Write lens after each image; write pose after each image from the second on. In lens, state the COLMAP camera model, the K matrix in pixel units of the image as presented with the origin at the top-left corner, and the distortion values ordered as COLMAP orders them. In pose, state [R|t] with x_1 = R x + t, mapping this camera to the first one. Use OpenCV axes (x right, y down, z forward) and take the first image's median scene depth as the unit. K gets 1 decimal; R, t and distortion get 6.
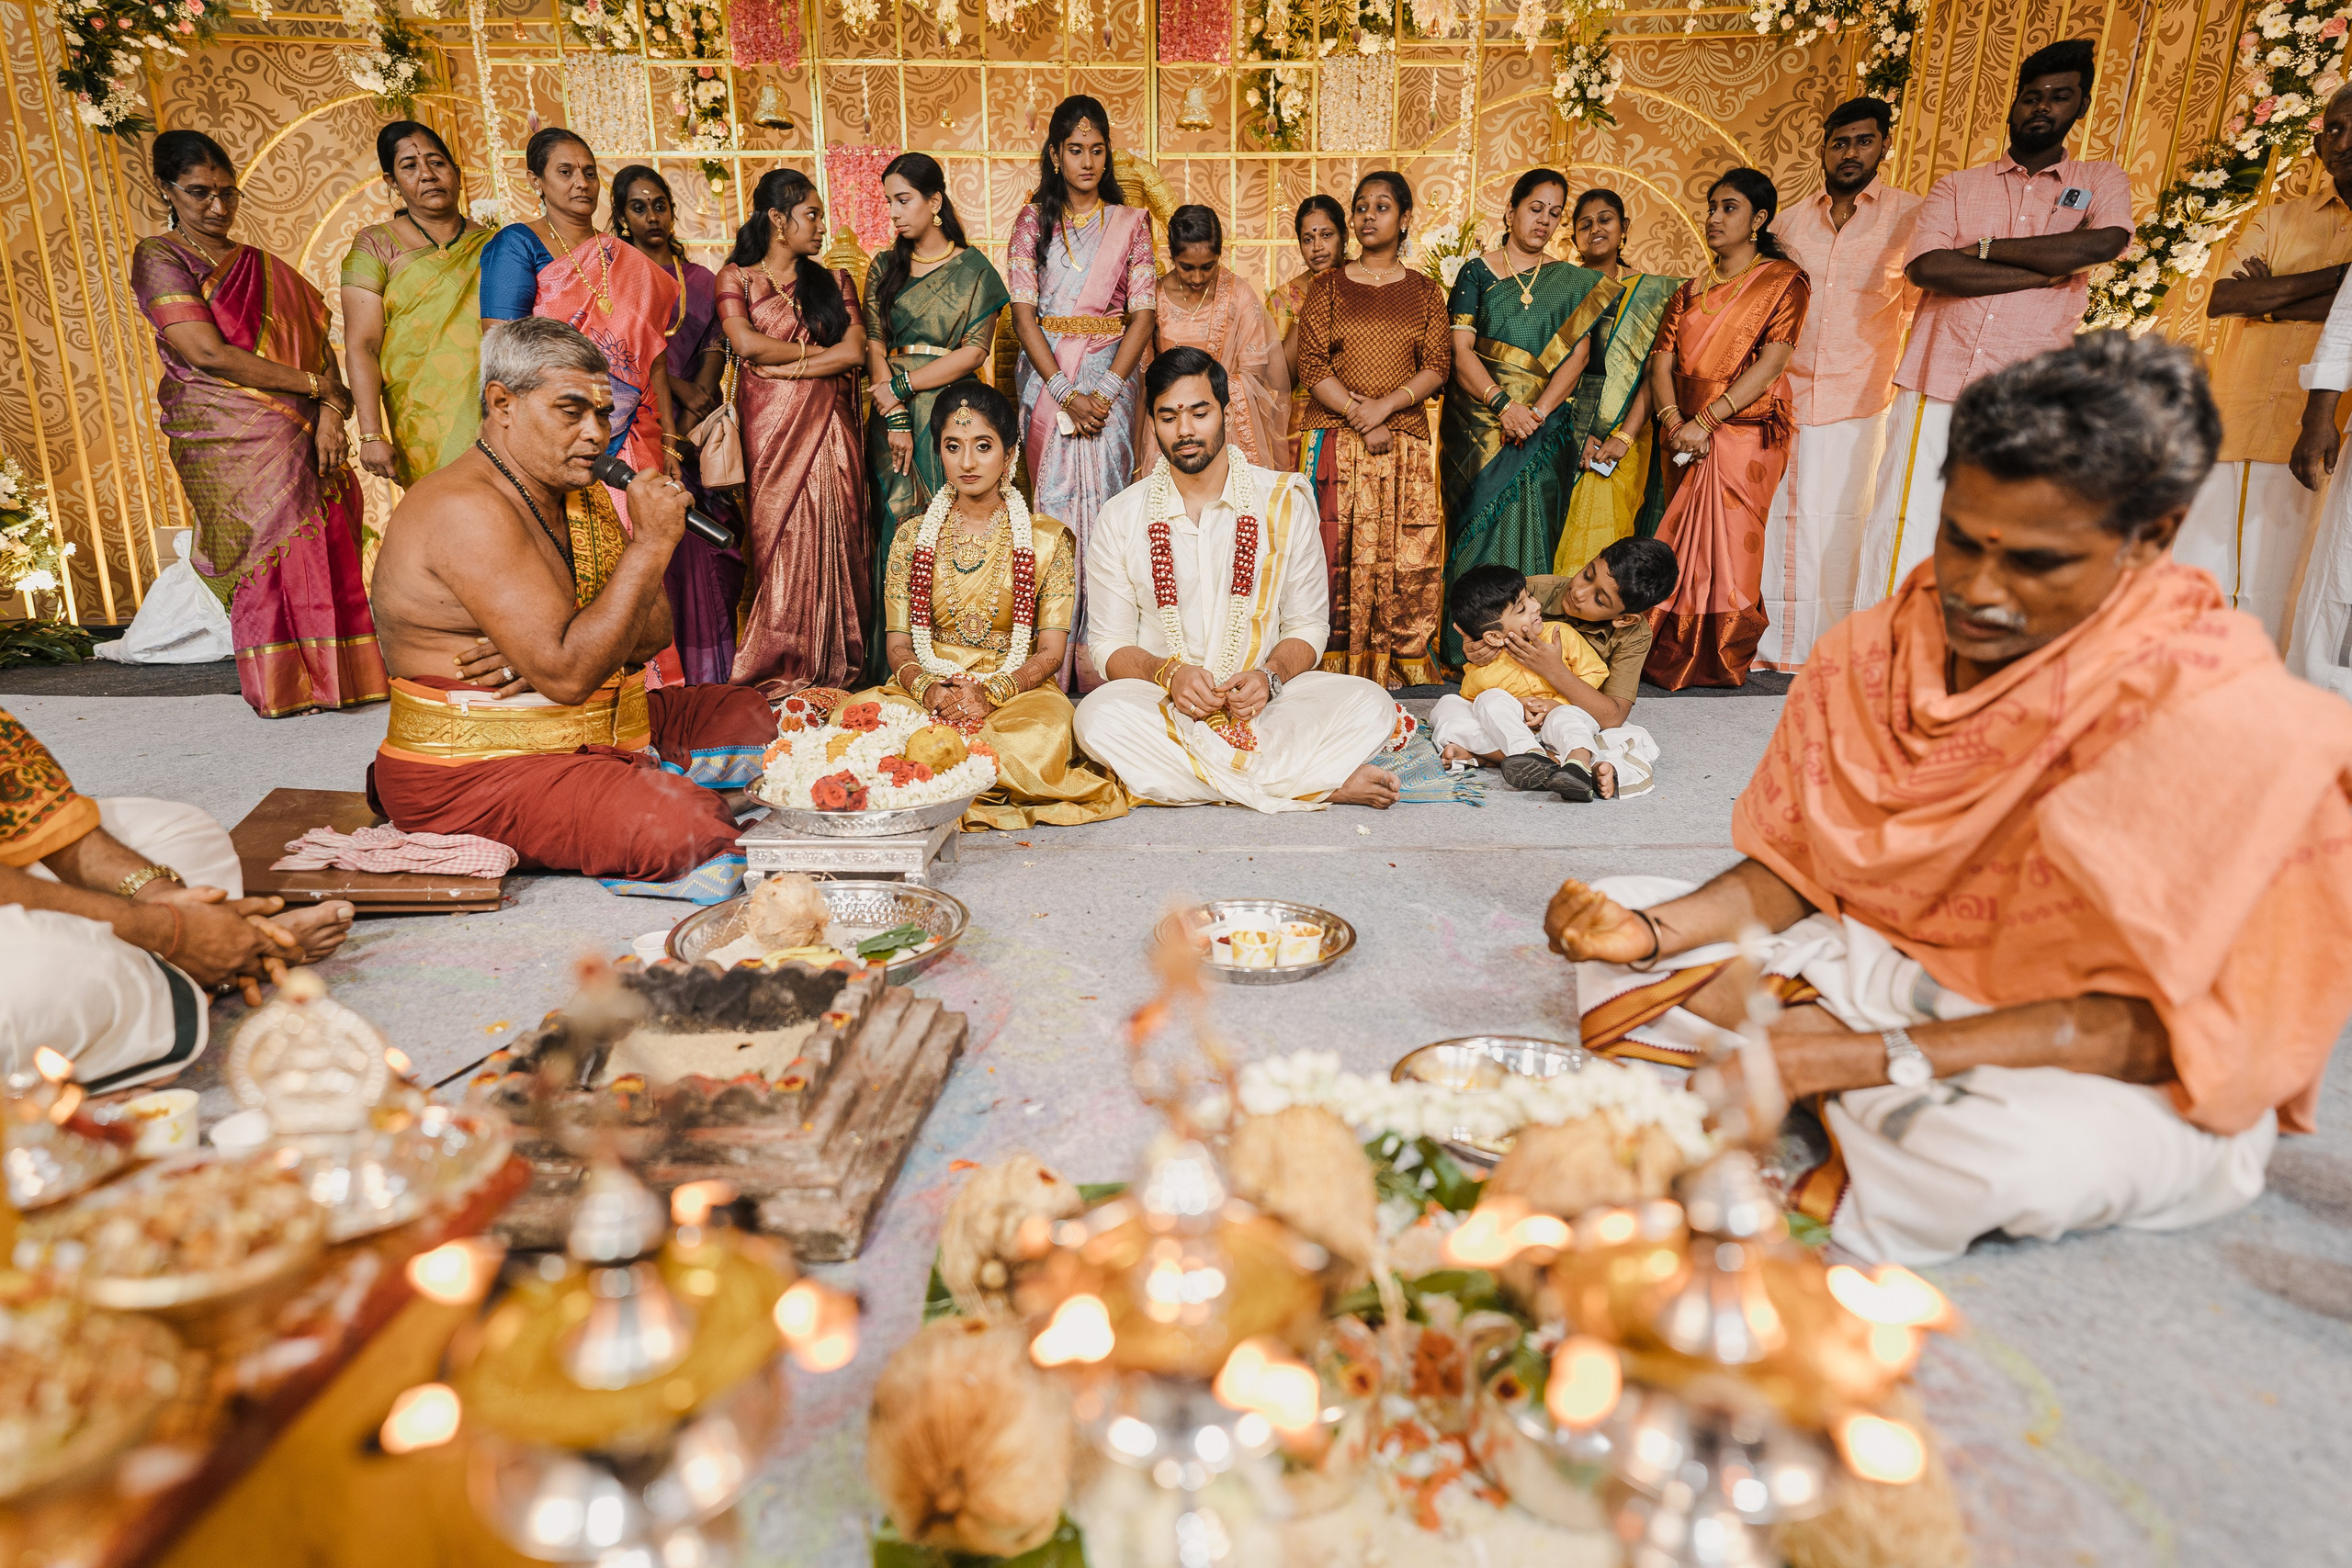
lens RADIAL K [[1265.8, 0, 1159.6], [0, 1265.8, 777.9], [0, 0, 1]] dist [0.039463, 0.010504]
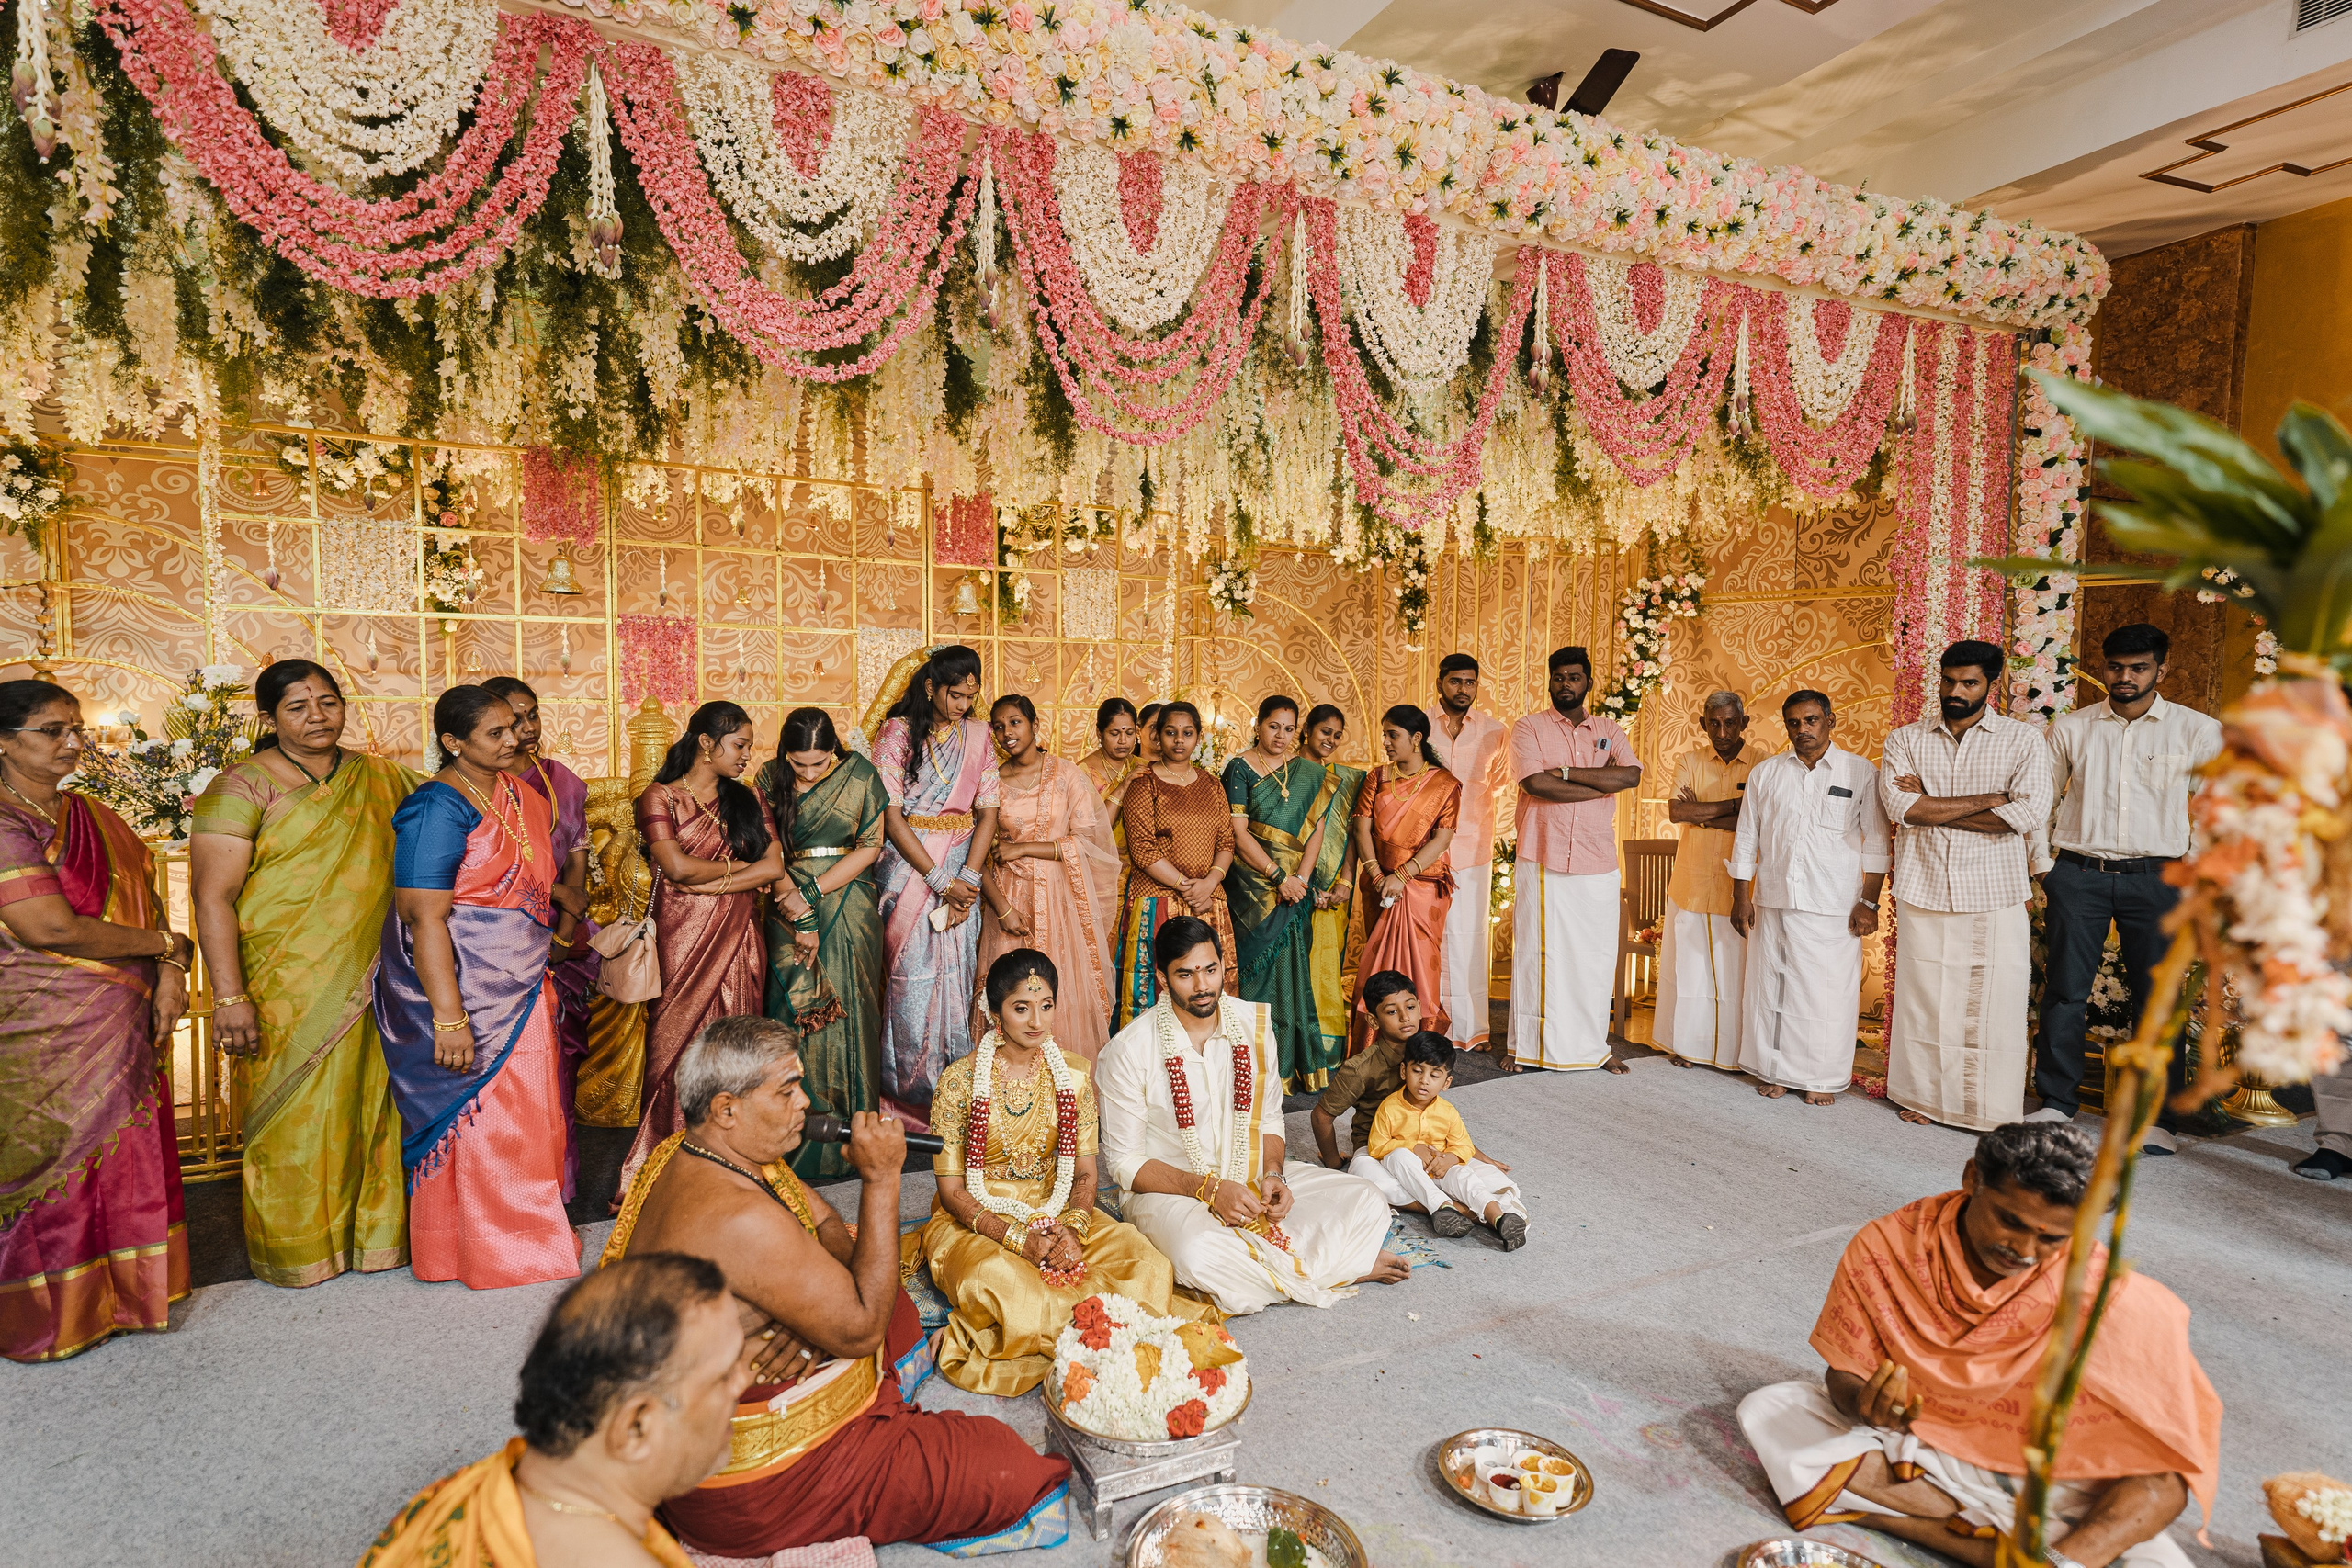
lens RADIAL K [[1265.8, 0, 1157.8], [0, 1265.8, 795.2], [0, 0, 1]] dist [0.039463, 0.010504]
pose [[0.895280, -0.014221, 0.445276, -0.319553], [0.089604, 0.984814, -0.148706, -0.154311], [-0.436400, 0.173032, 0.882958, -0.063390]]
